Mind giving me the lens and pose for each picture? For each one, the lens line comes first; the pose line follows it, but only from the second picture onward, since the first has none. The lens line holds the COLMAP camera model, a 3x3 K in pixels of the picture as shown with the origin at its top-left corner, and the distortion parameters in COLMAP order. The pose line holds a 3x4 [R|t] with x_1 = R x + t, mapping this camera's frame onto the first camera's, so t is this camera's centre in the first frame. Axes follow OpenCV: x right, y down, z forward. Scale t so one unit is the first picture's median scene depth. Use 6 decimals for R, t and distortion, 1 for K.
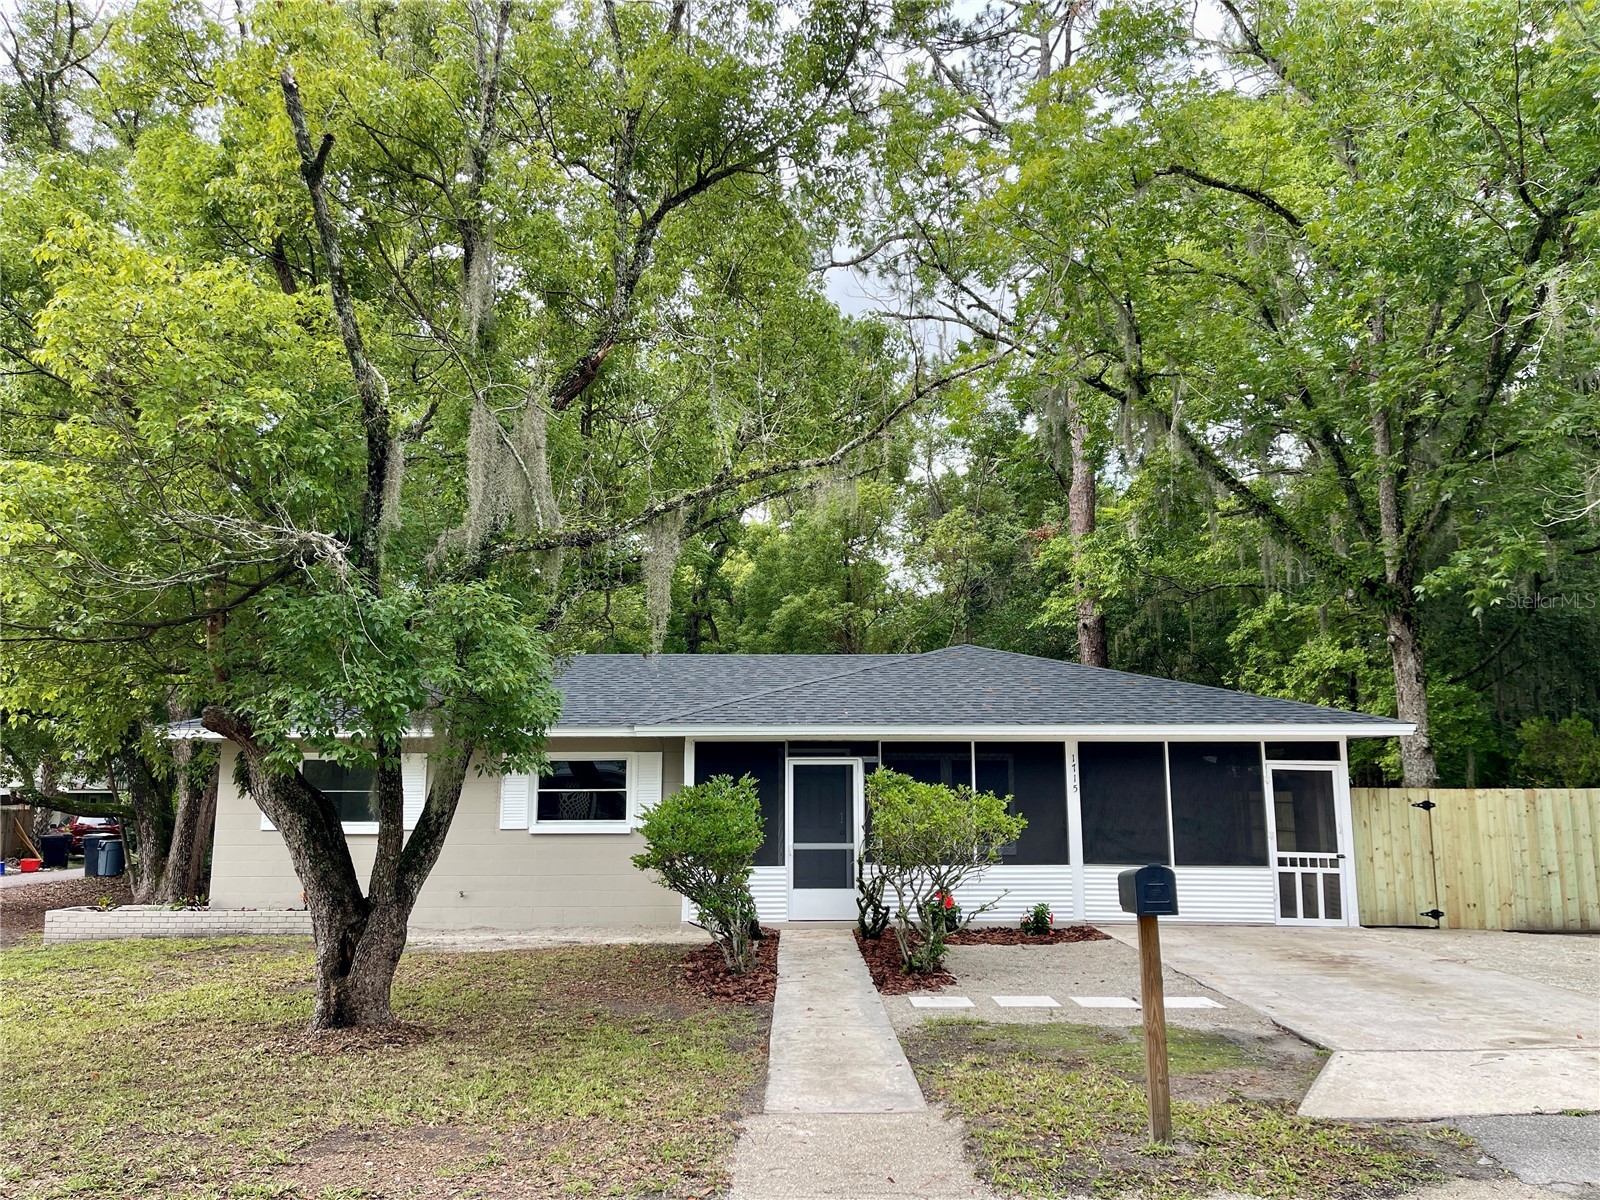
lens RADIAL K [[1264.2, 0, 800.0], [0, 1264.2, 600.0], [0, 0, 1]] dist [0.098267, -0.154893]
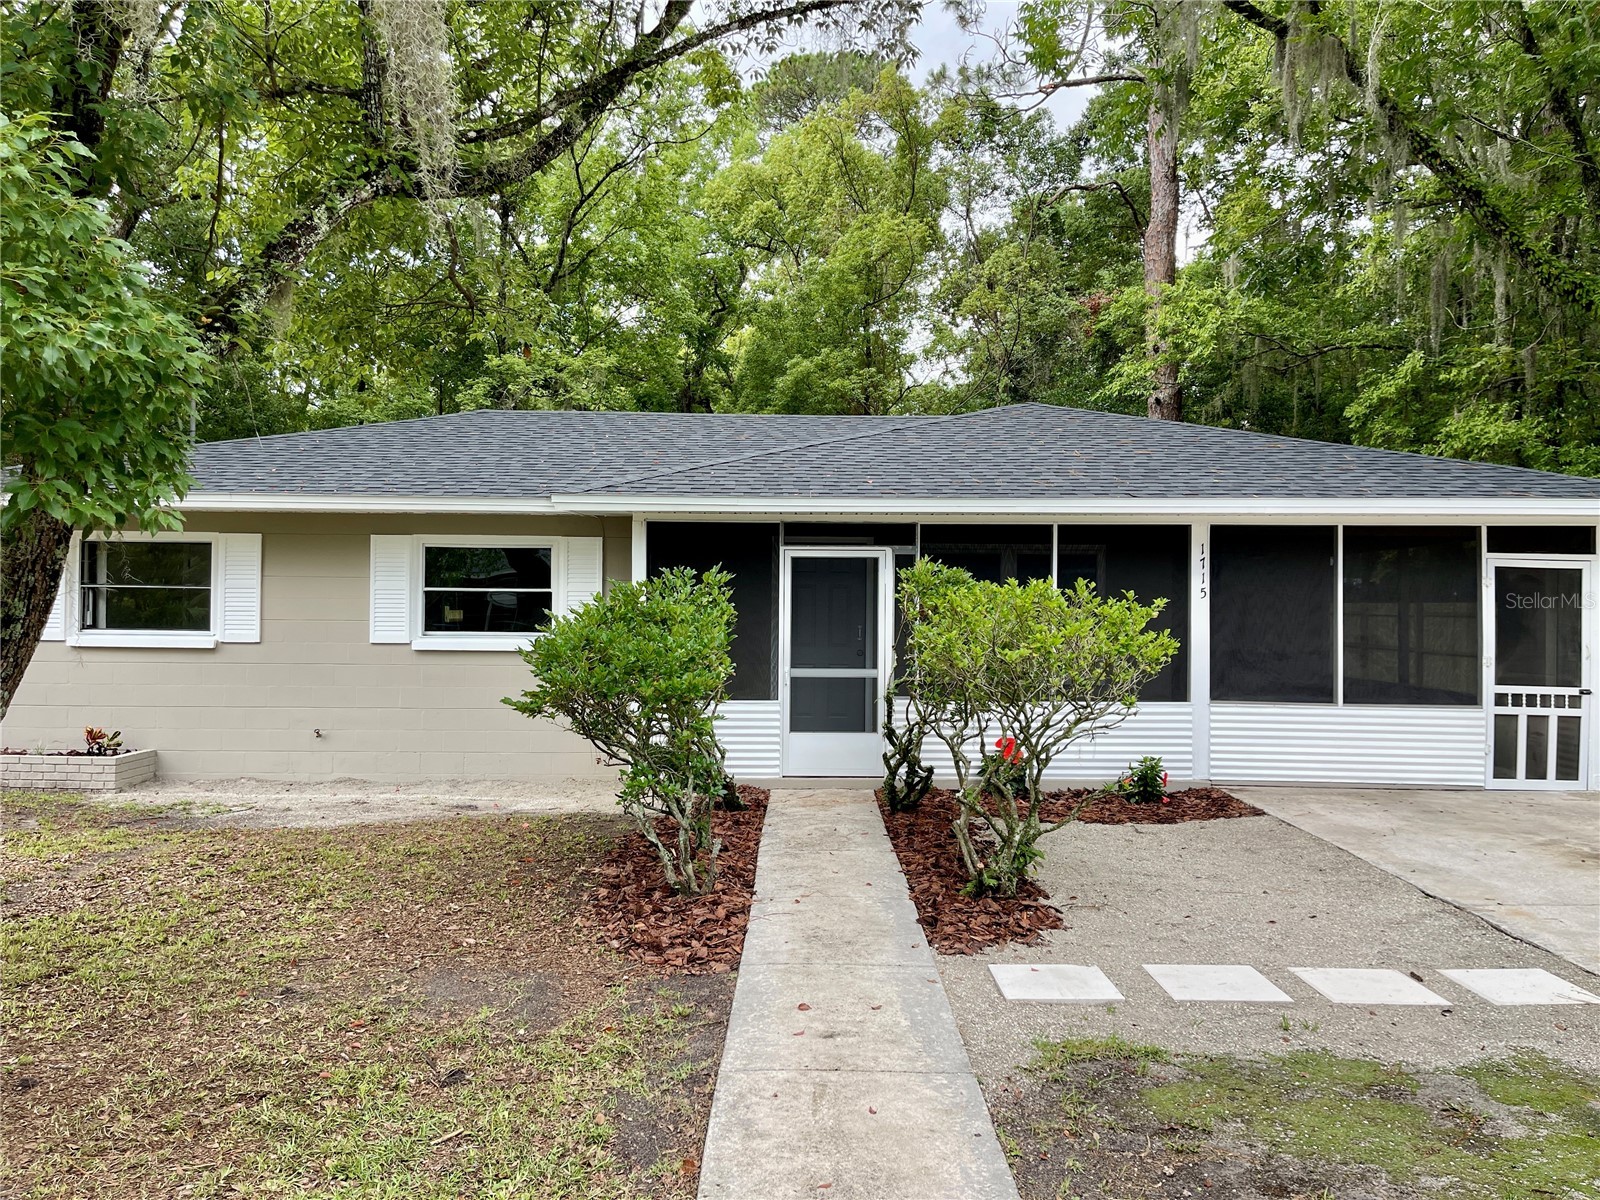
lens RADIAL K [[1264.2, 0, 800.0], [0, 1264.2, 600.0], [0, 0, 1]] dist [0.098267, -0.154893]
pose [[0.999913, 0.009166, -0.009434, 0.006179], [-0.007672, 0.988987, 0.147802, 0.052563], [0.010685, -0.147717, 0.988972, 0.321820]]
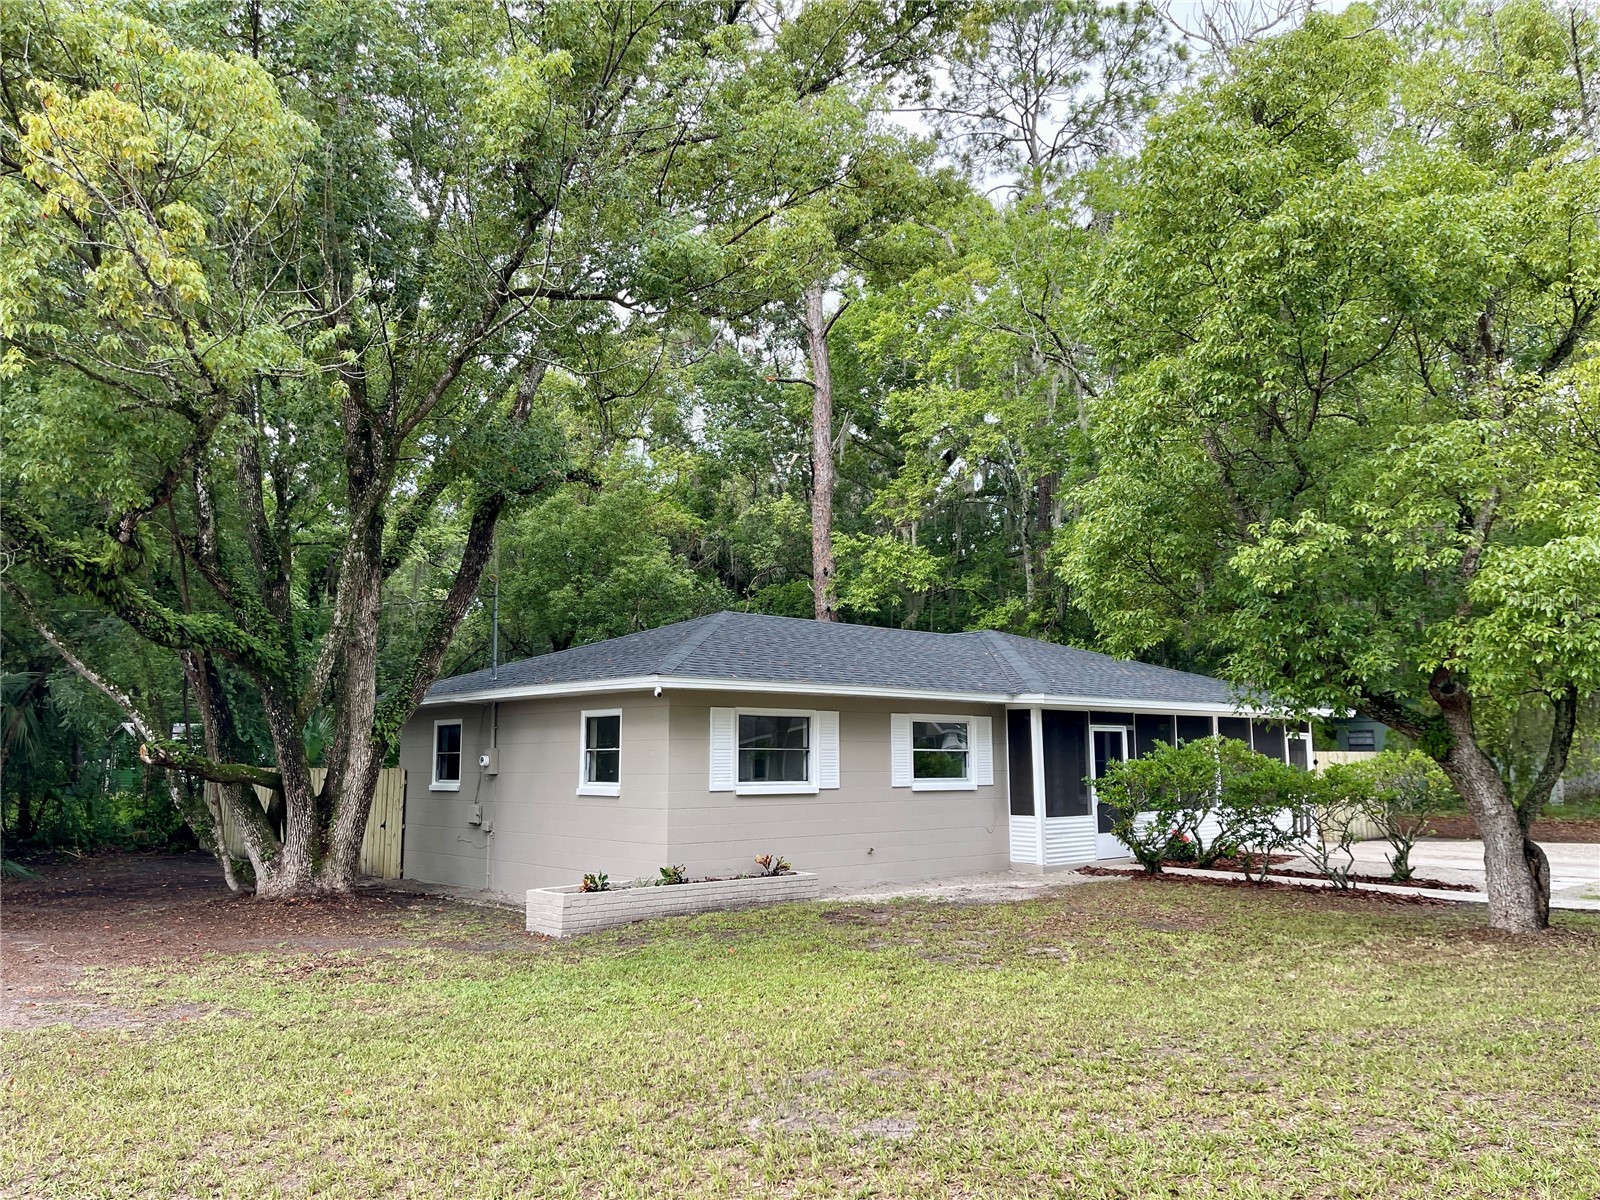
lens RADIAL K [[1264.2, 0, 800.0], [0, 1264.2, 600.0], [0, 0, 1]] dist [0.098267, -0.154893]
pose [[0.737731, 0.082754, 0.670004, -1.040094], [-0.105544, 0.994393, -0.006608, 0.044483], [-0.666794, -0.065840, 0.742328, 0.302935]]
